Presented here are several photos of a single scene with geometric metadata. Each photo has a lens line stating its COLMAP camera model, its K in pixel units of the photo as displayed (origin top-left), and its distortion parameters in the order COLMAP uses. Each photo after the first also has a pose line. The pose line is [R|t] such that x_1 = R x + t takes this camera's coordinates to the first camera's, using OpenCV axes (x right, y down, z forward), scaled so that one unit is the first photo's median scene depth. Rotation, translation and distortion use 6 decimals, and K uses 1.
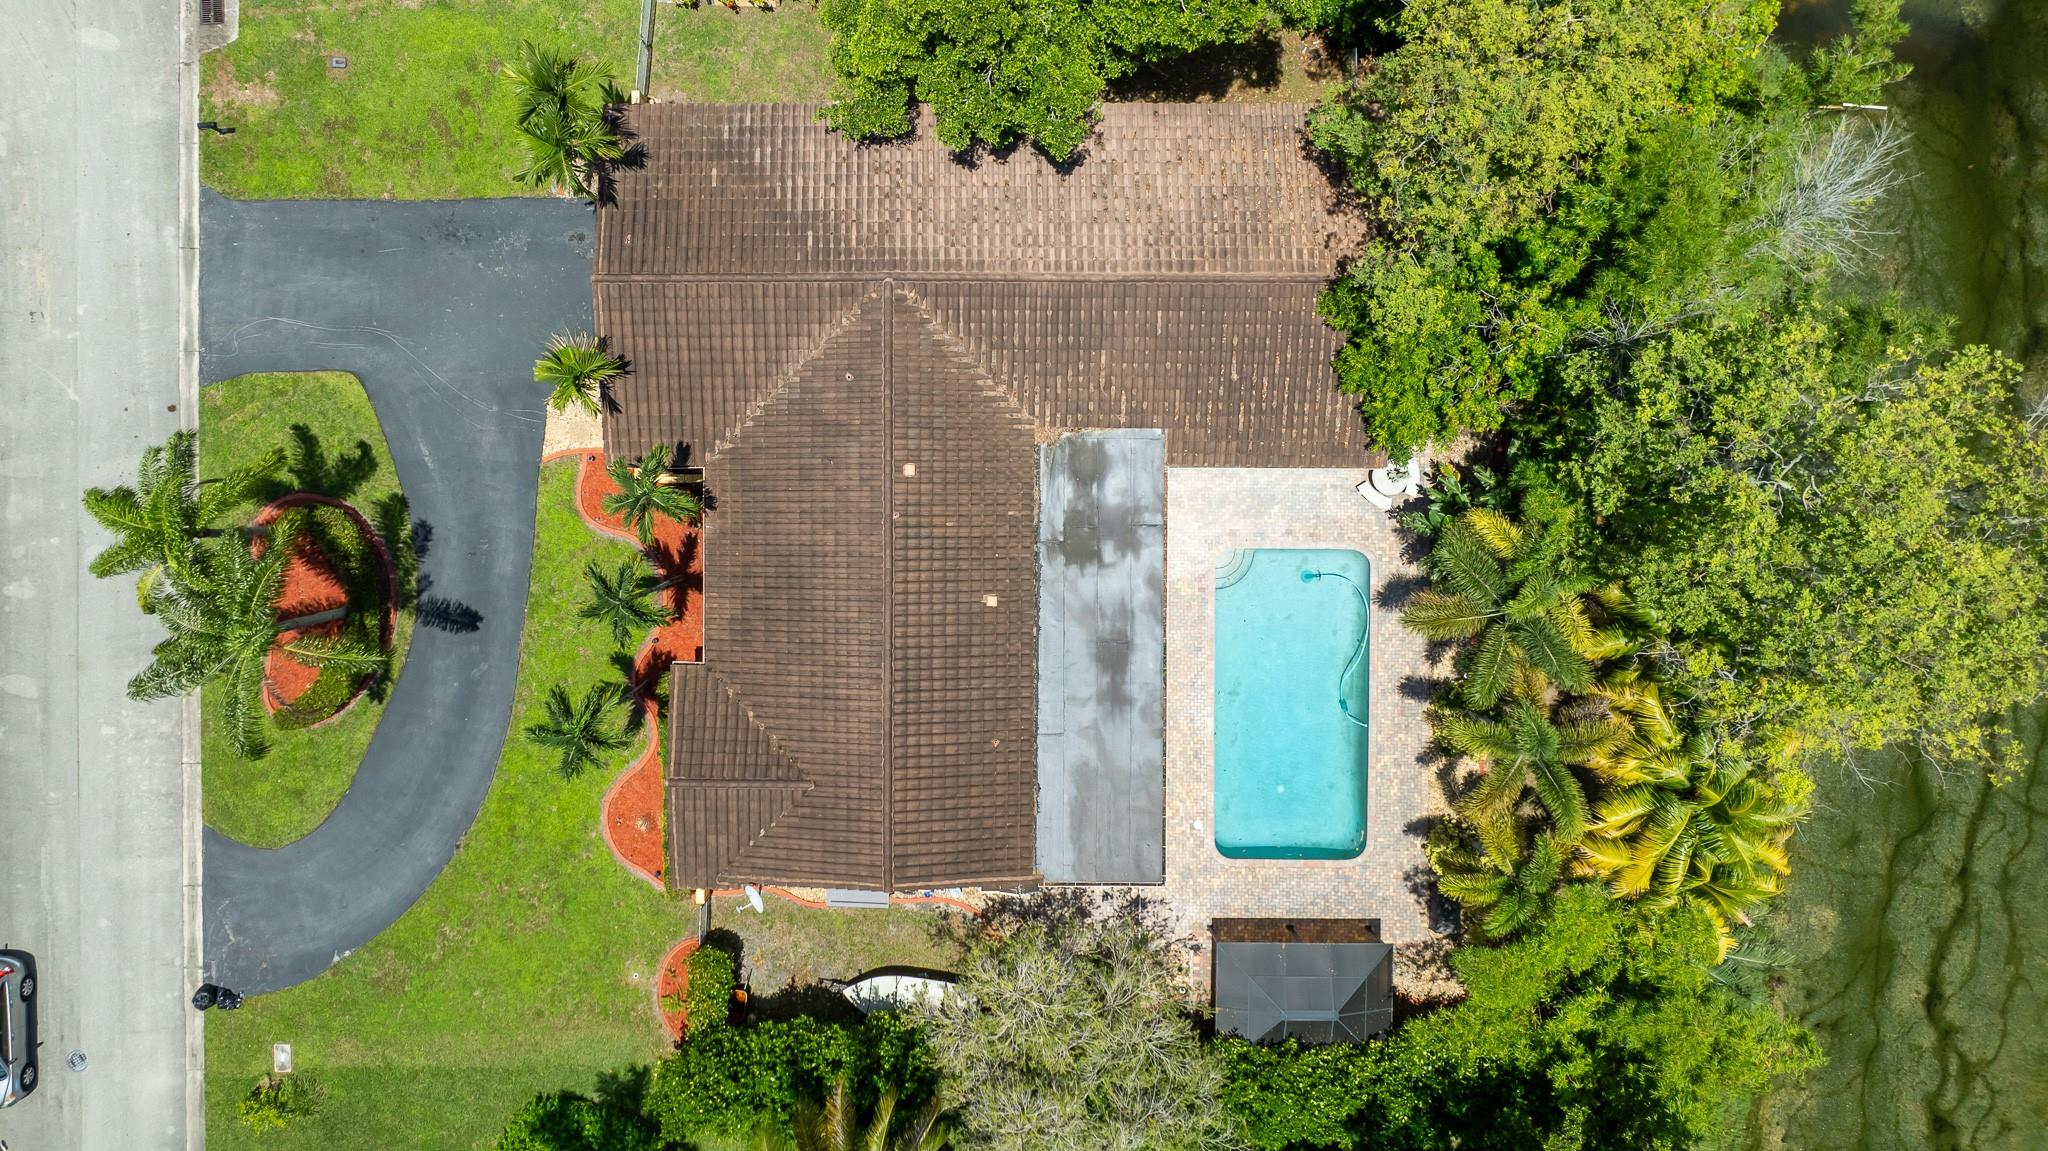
lens RADIAL K [[1599.5, 0, 935.0], [0, 1599.5, 516.3], [0, 0, 1]] dist [-0.080150, 0.120189]
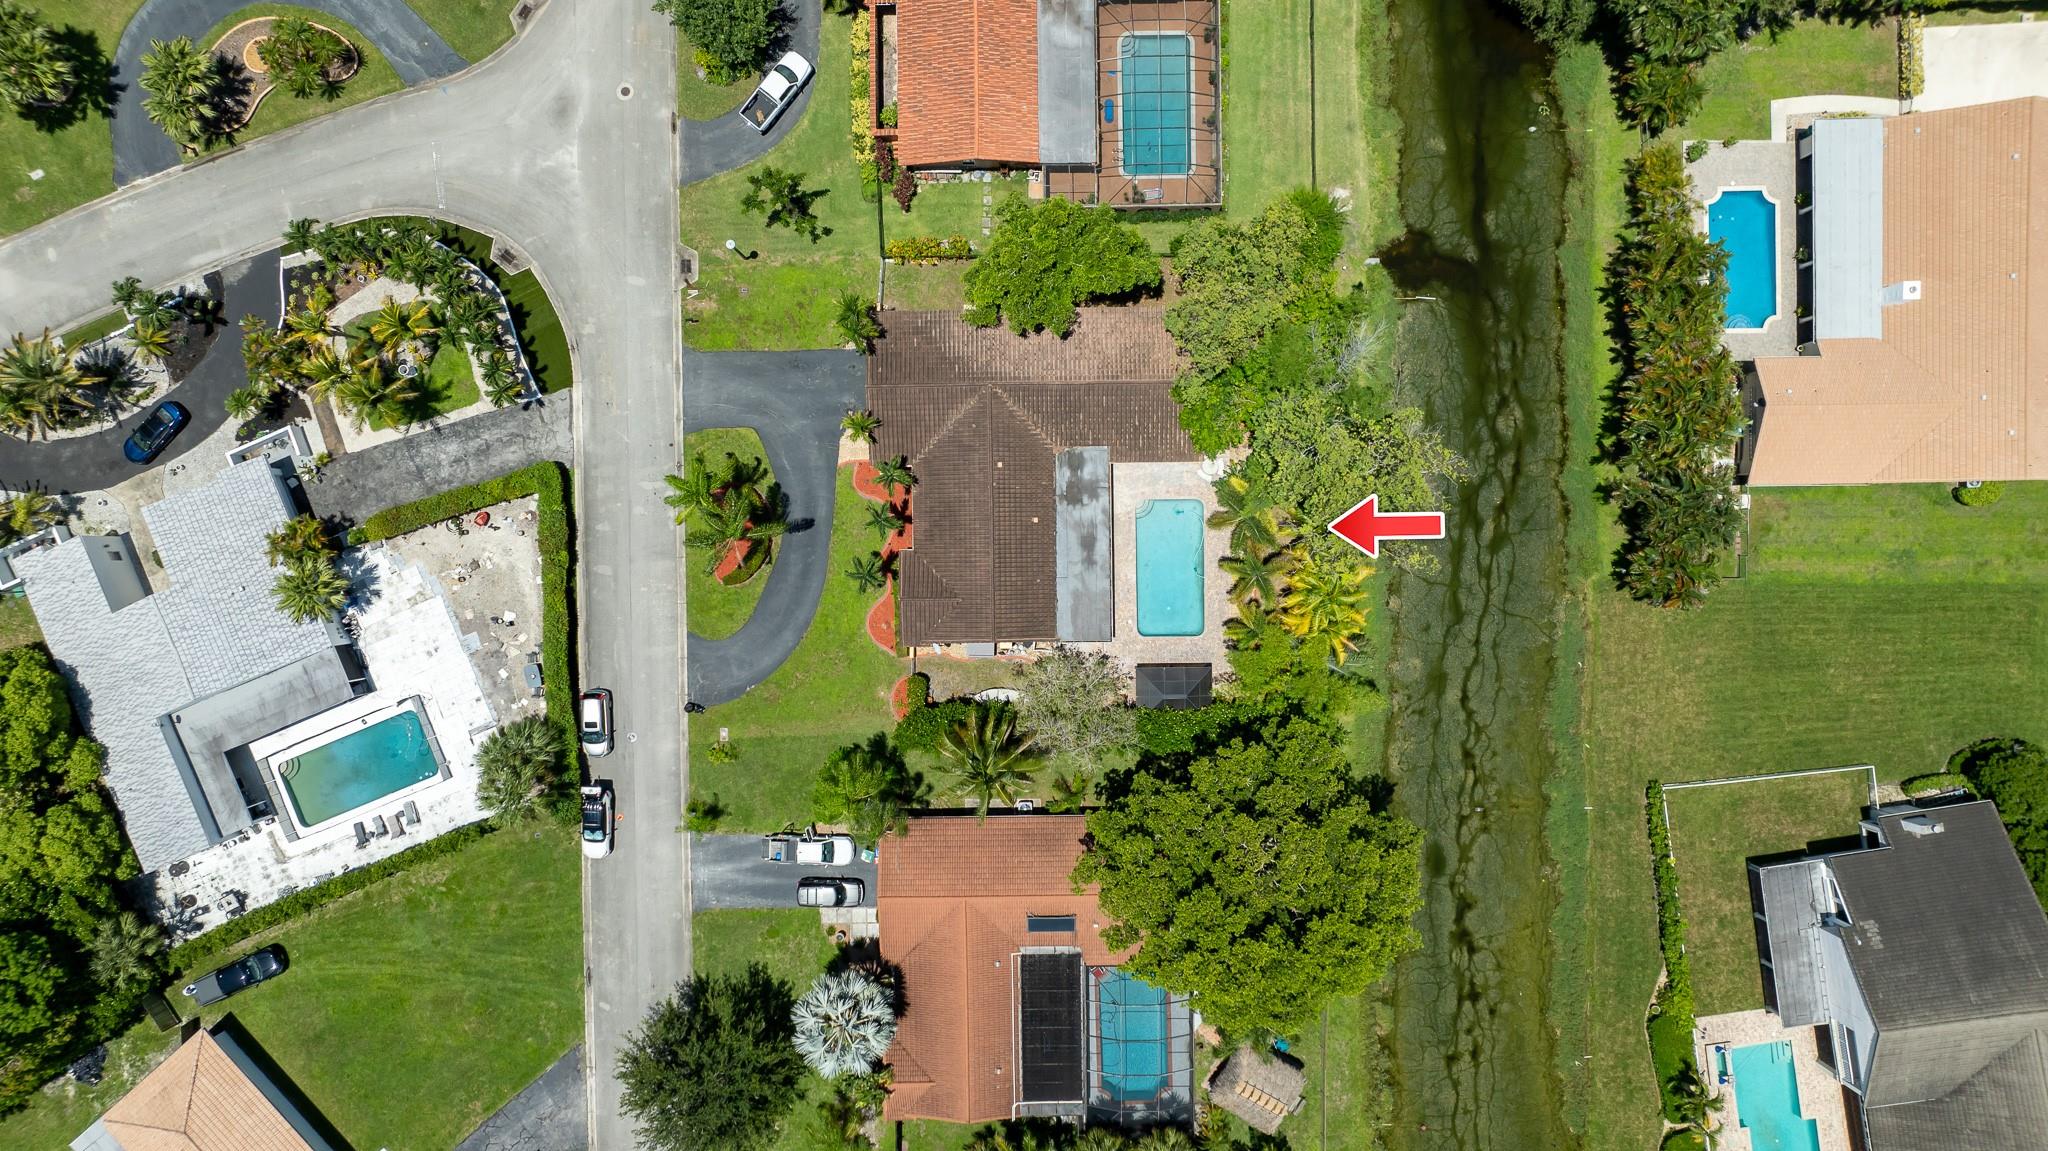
lens RADIAL K [[1373.1, 0, 1018.3], [0, 1373.1, 557.0], [0, 0, 1]] dist [-0.009316, -0.003496]
pose [[0.999878, -0.015194, -0.003604, 0.014917], [0.015191, 0.999884, -0.000677, 0.100671], [0.003614, 0.000622, 0.999993, -0.956933]]
